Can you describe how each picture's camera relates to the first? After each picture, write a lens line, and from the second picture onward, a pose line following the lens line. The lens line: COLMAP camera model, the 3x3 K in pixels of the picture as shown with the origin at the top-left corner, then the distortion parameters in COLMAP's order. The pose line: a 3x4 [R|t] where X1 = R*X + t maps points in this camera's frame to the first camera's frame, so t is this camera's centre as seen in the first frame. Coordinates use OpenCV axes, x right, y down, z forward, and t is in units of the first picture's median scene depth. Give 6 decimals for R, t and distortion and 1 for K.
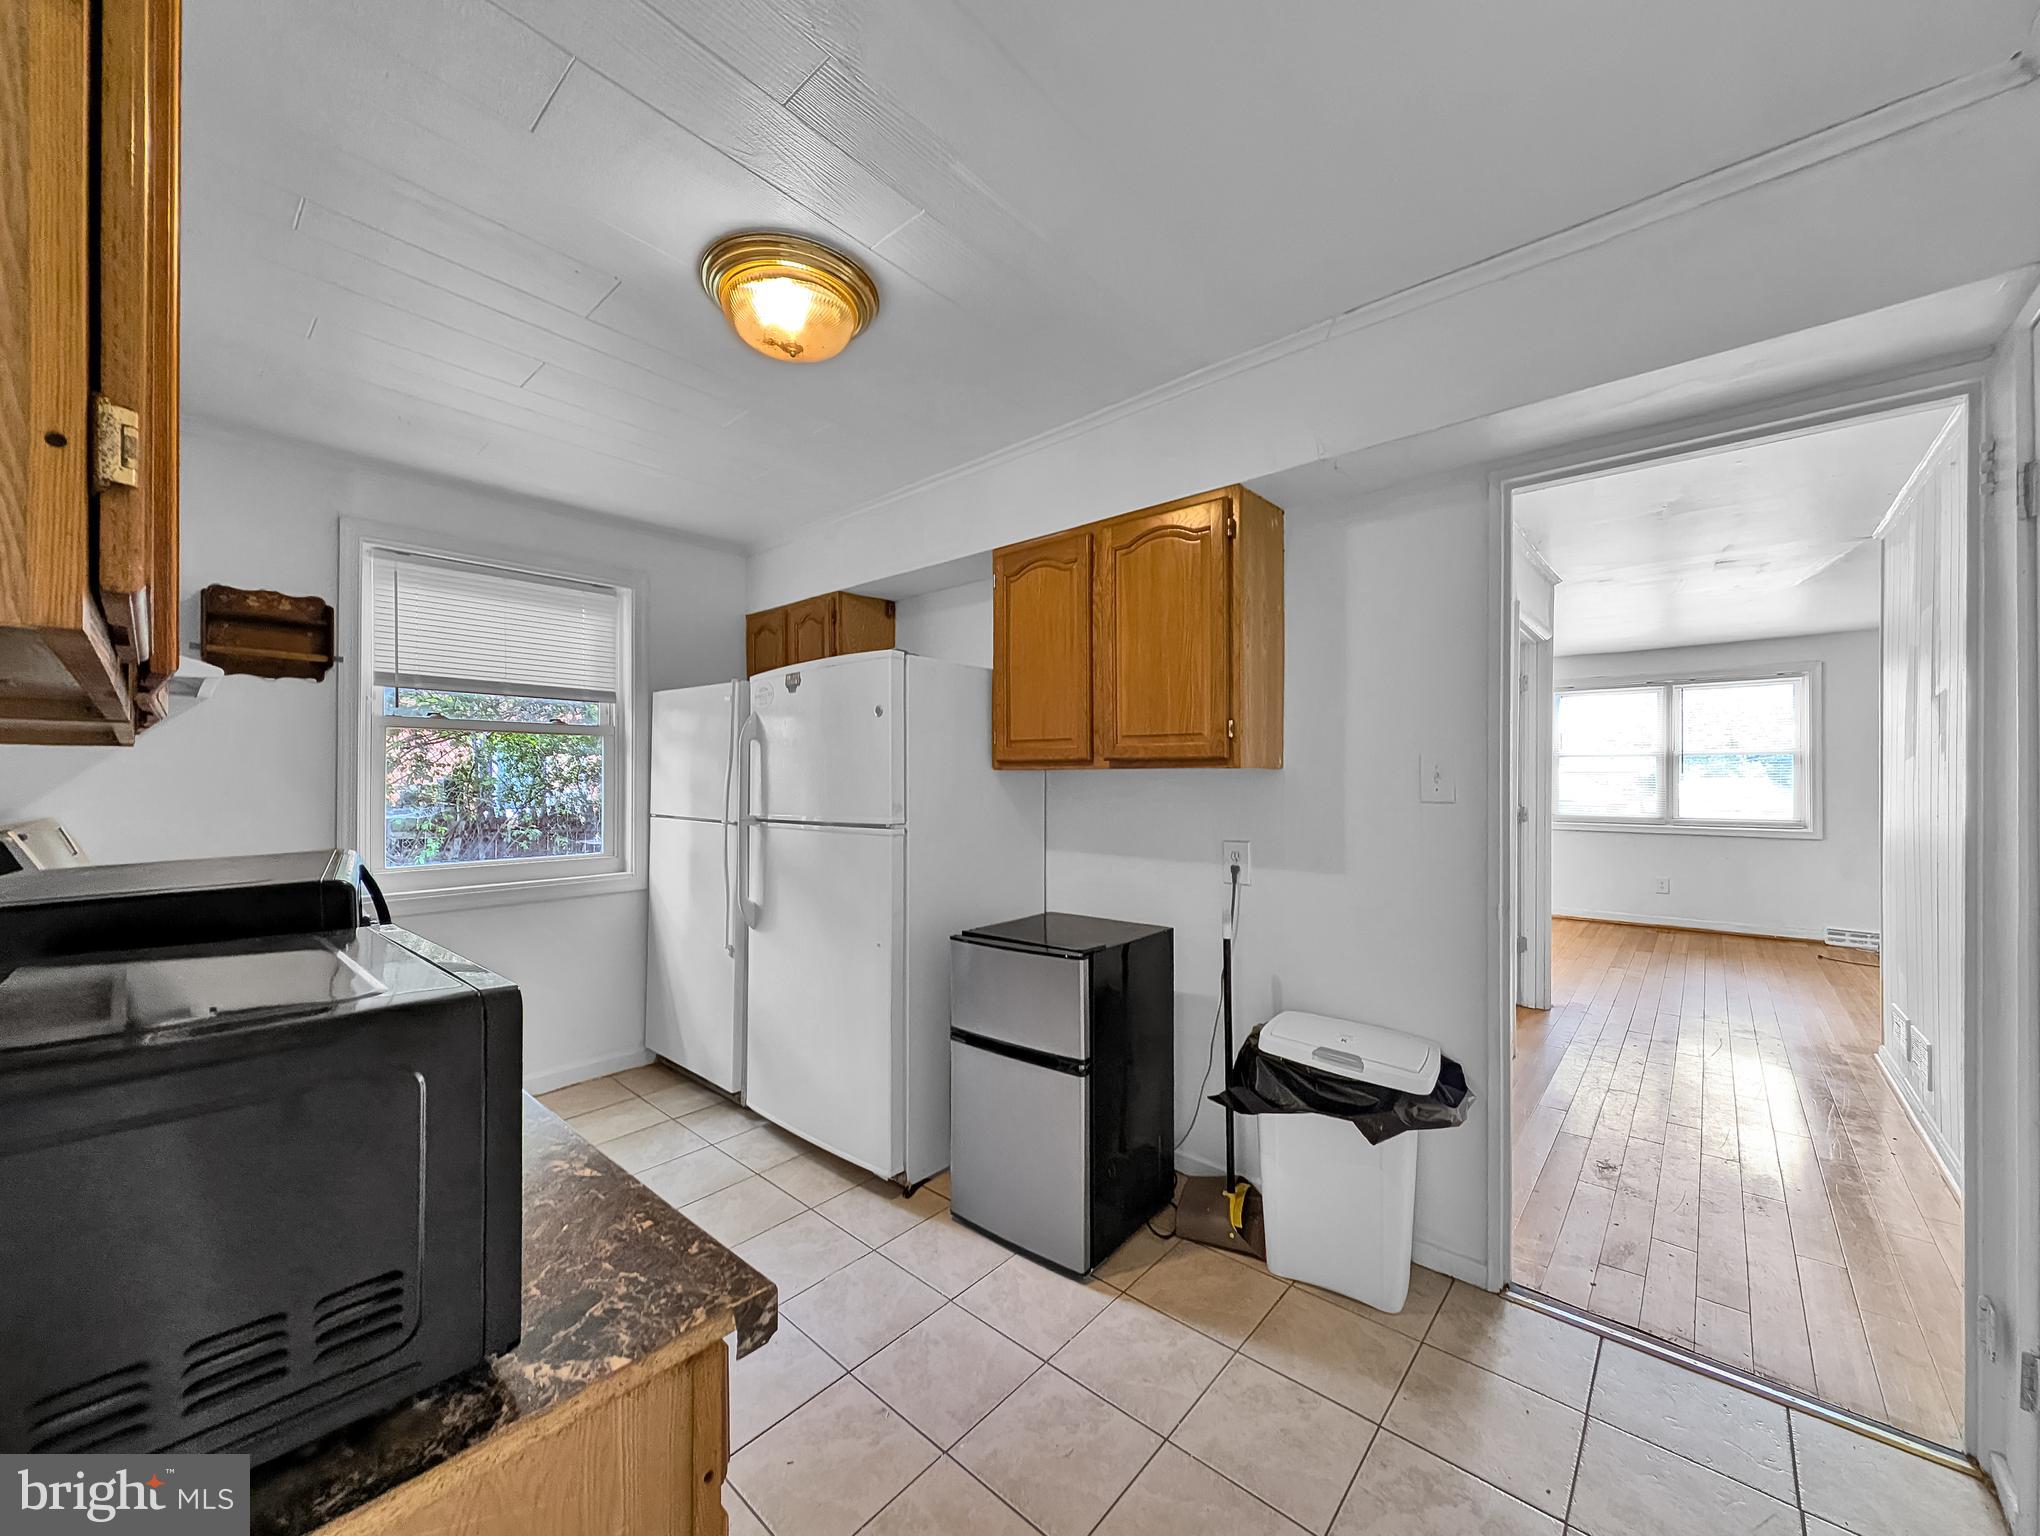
lens RADIAL K [[769.3, 0, 1020.0], [0, 769.3, 768.0], [0, 0, 1]] dist [0.000996, -0.000114]
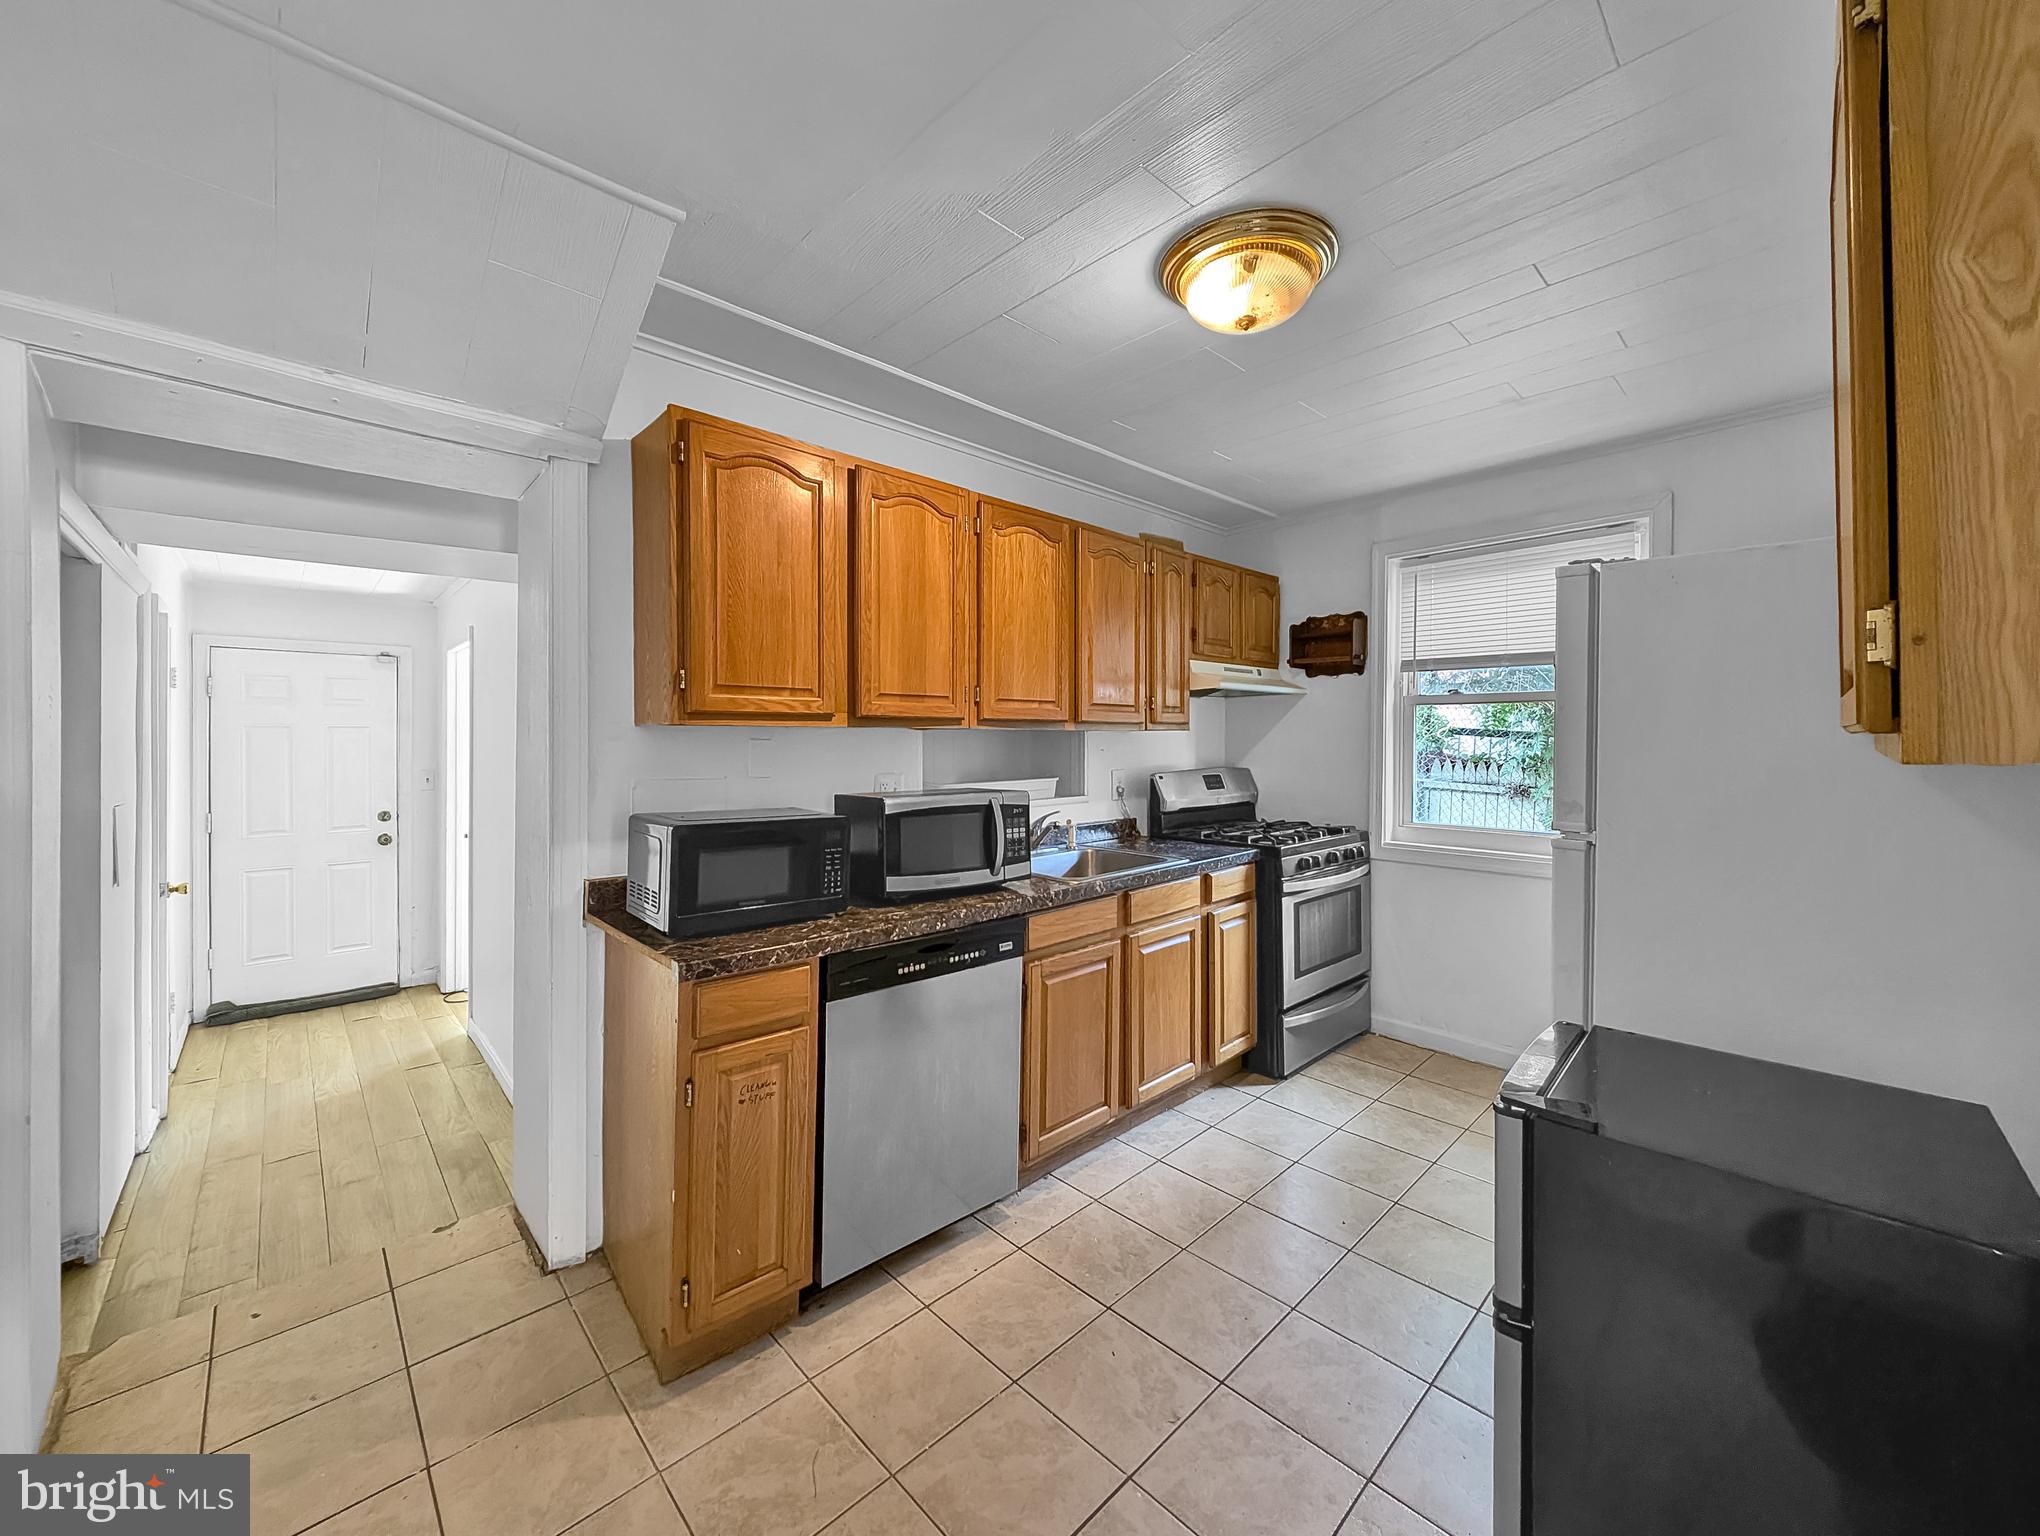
lens RADIAL K [[792.9, 0, 1029.9], [0, 792.9, 733.3], [0, 0, 1]] dist [0.003132, 0.000062]
pose [[-0.078455, -0.004622, -0.996907, 0.511416], [0.010100, 0.999934, -0.005430, -0.009936], [0.996866, -0.010494, -0.078403, 0.555290]]
